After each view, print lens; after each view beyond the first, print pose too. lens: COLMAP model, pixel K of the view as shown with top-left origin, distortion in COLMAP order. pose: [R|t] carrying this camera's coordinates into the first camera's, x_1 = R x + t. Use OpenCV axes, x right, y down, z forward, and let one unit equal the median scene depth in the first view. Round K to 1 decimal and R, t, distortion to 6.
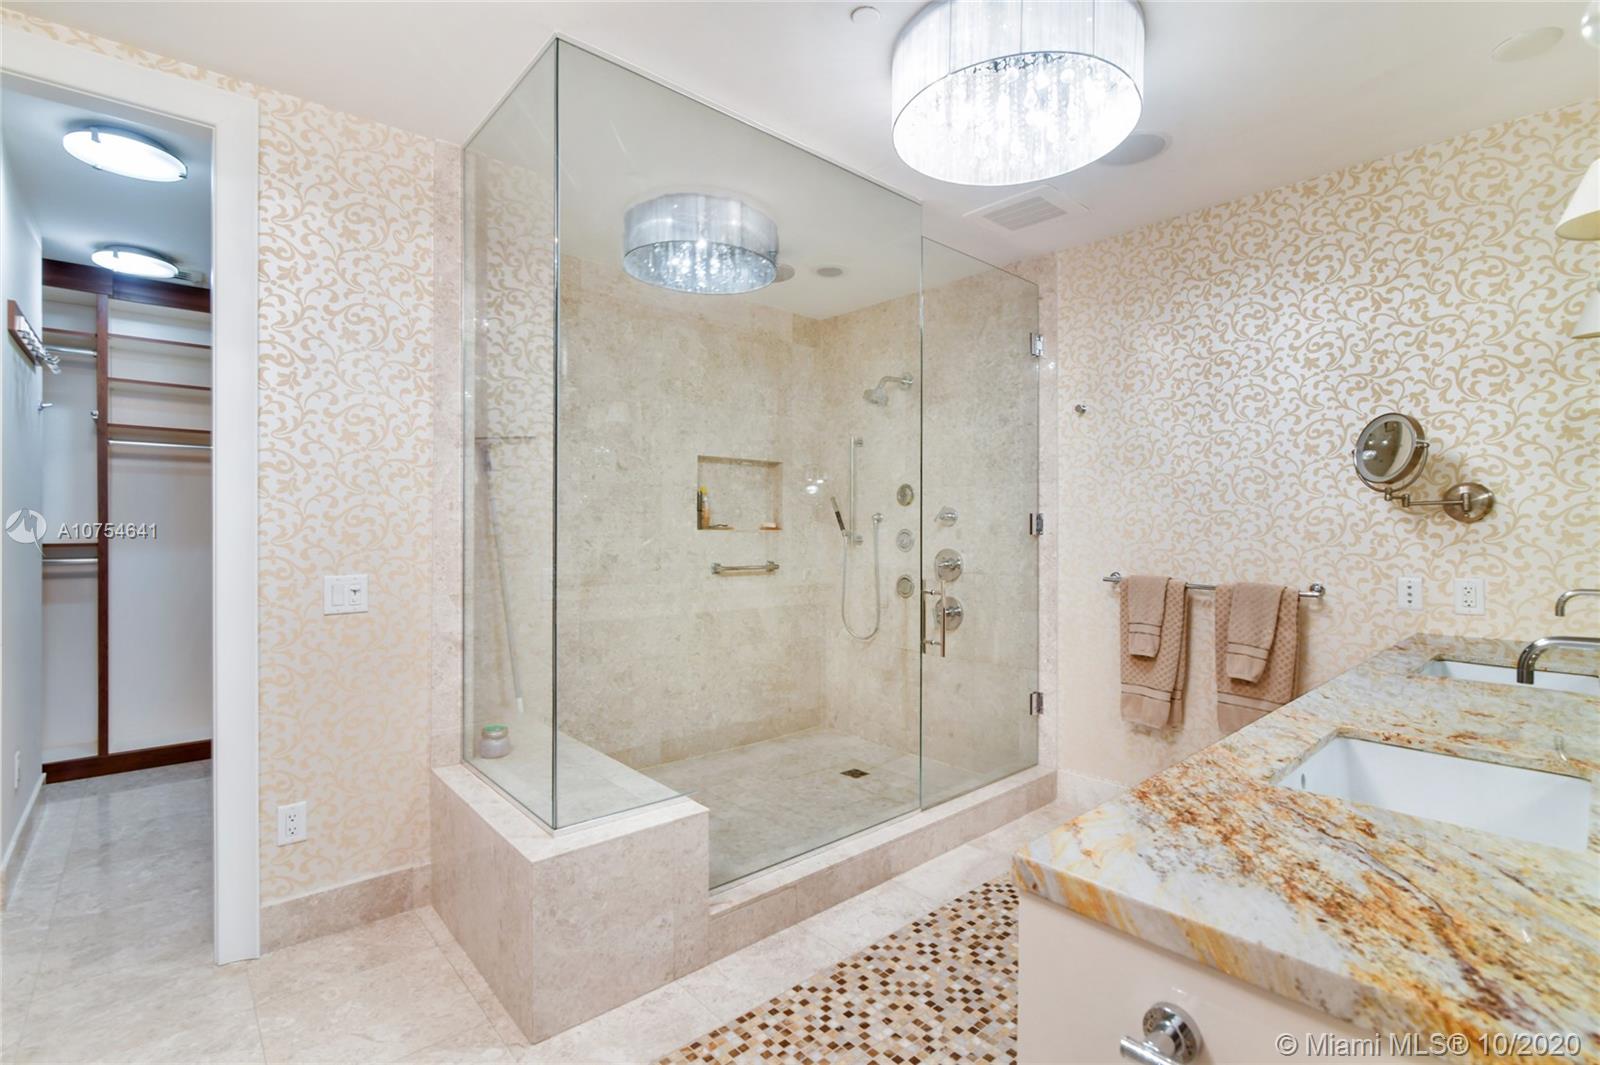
lens RADIAL K [[734.4, 0, 806.6], [0, 734.4, 531.3], [0, 0, 1]] dist [-0.000413, -0.000107]
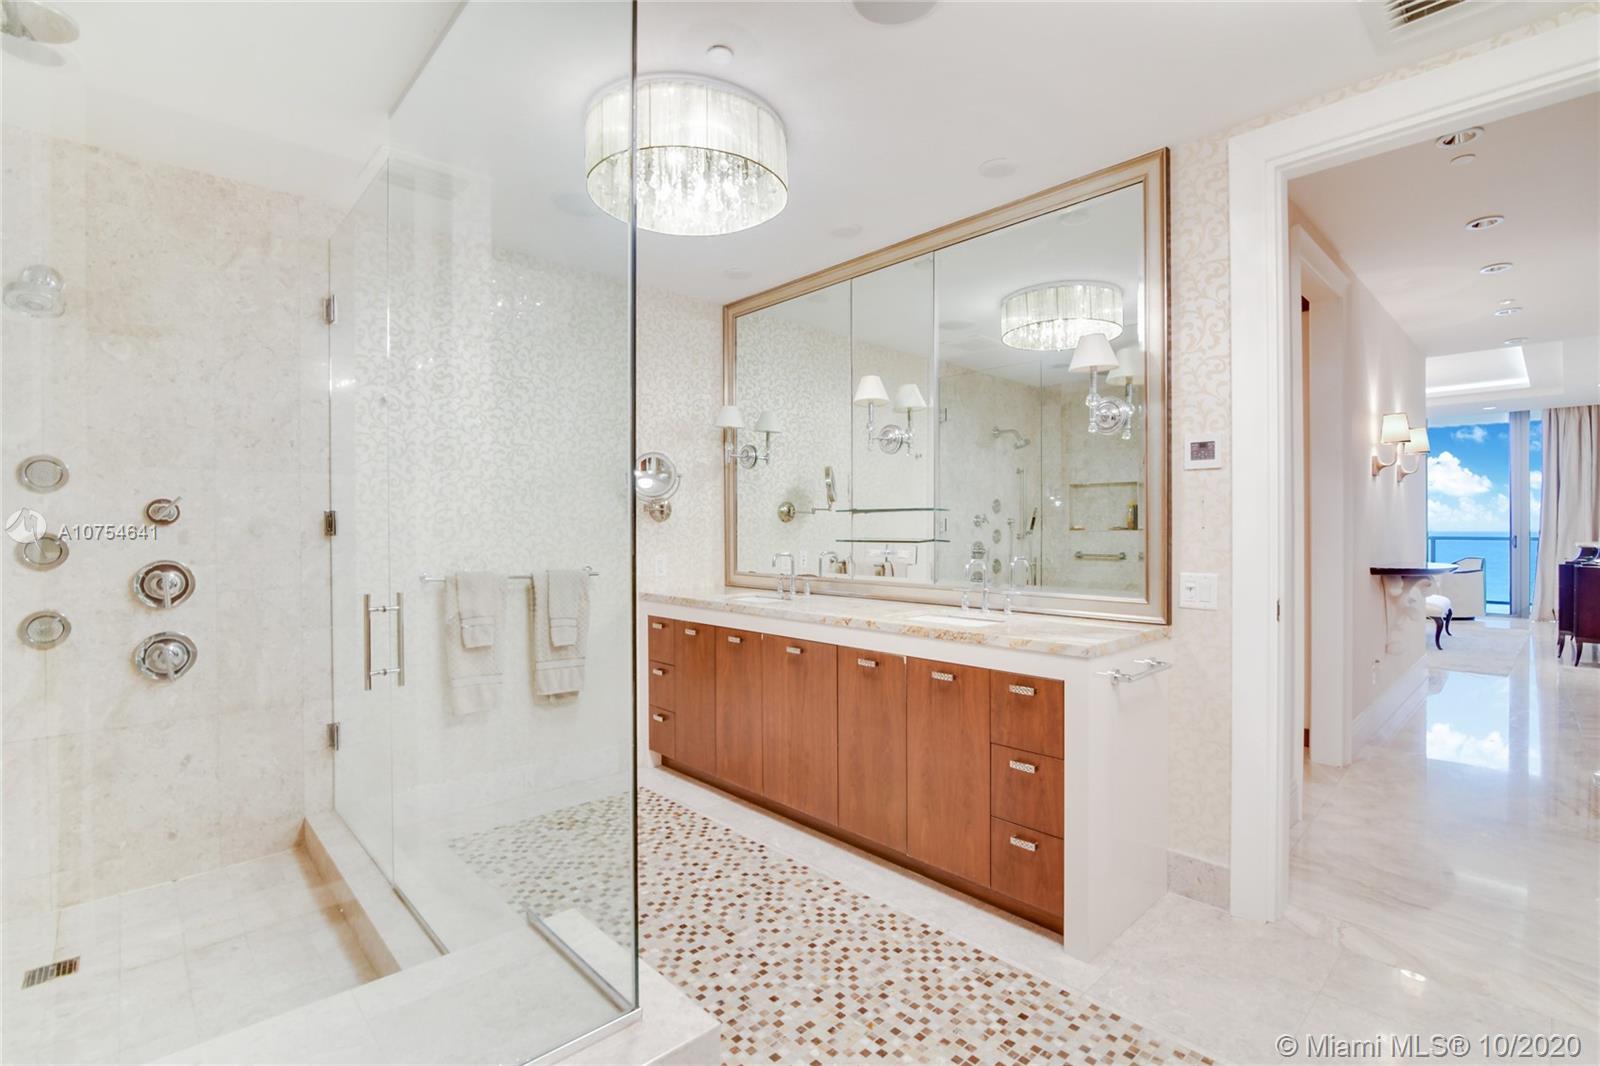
lens RADIAL K [[734.4, 0, 806.0], [0, 734.4, 528.8], [0, 0, 1]] dist [-0.000413, -0.000107]
pose [[-0.009106, -0.004597, 0.999948, -0.614183], [0.014196, 0.999888, 0.004726, 0.000712], [-0.999858, 0.014238, -0.009040, 0.542240]]
